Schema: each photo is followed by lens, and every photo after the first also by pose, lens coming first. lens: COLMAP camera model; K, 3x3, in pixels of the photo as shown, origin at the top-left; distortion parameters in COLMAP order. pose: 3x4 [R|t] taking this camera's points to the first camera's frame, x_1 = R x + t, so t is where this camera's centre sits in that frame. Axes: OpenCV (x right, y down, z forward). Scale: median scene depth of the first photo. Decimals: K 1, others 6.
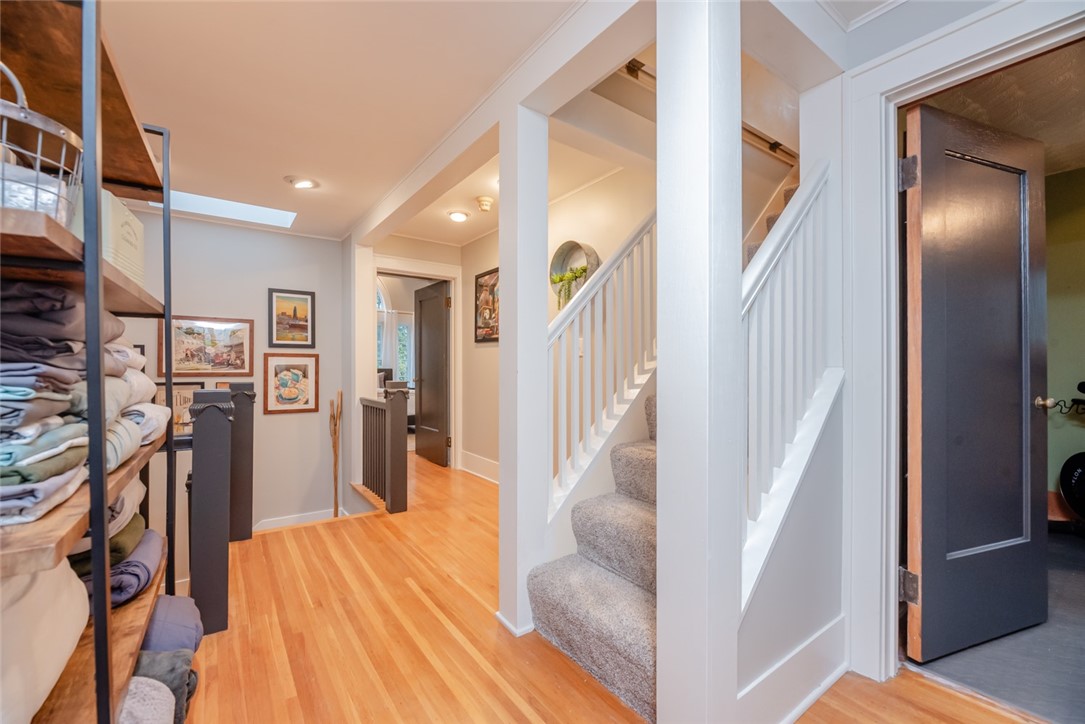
lens RADIAL K [[448.0, 0, 542.9], [0, 448.0, 369.4], [0, 0, 1]] dist [-0.001828, -0.000231]
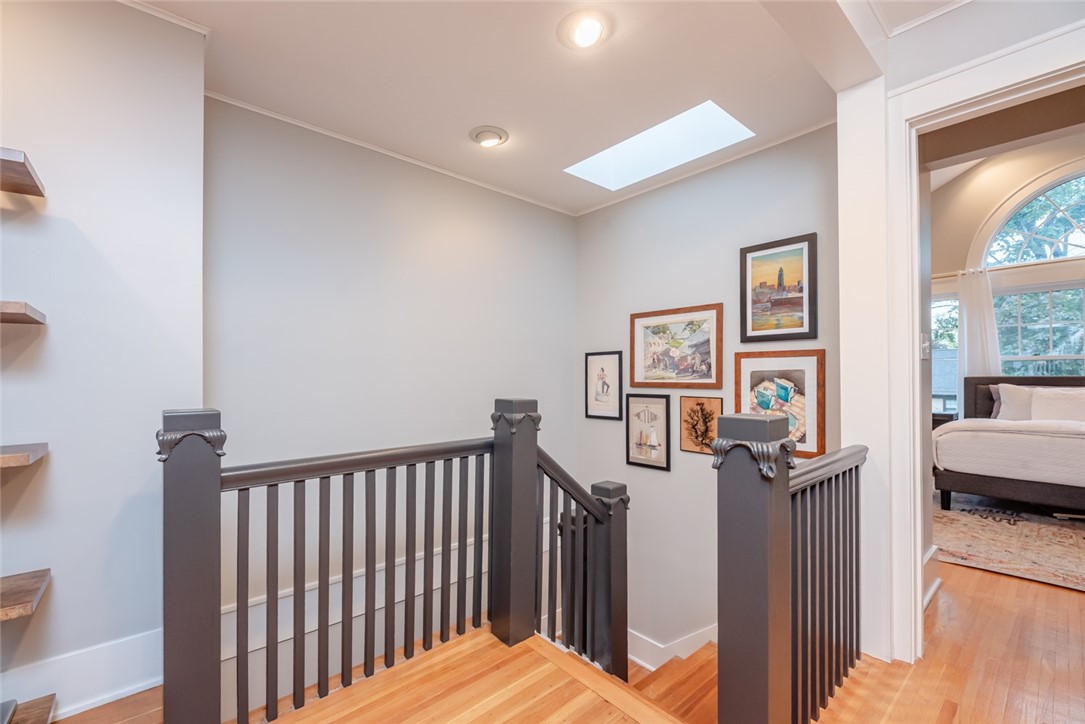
lens RADIAL K [[448.0, 0, 543.8], [0, 448.0, 365.8], [0, 0, 1]] dist [-0.001828, -0.000231]
pose [[0.089559, -0.023174, -0.995712, -0.015684], [0.000670, 0.999730, -0.023207, -0.003355], [0.995981, 0.001411, 0.089551, 0.663777]]
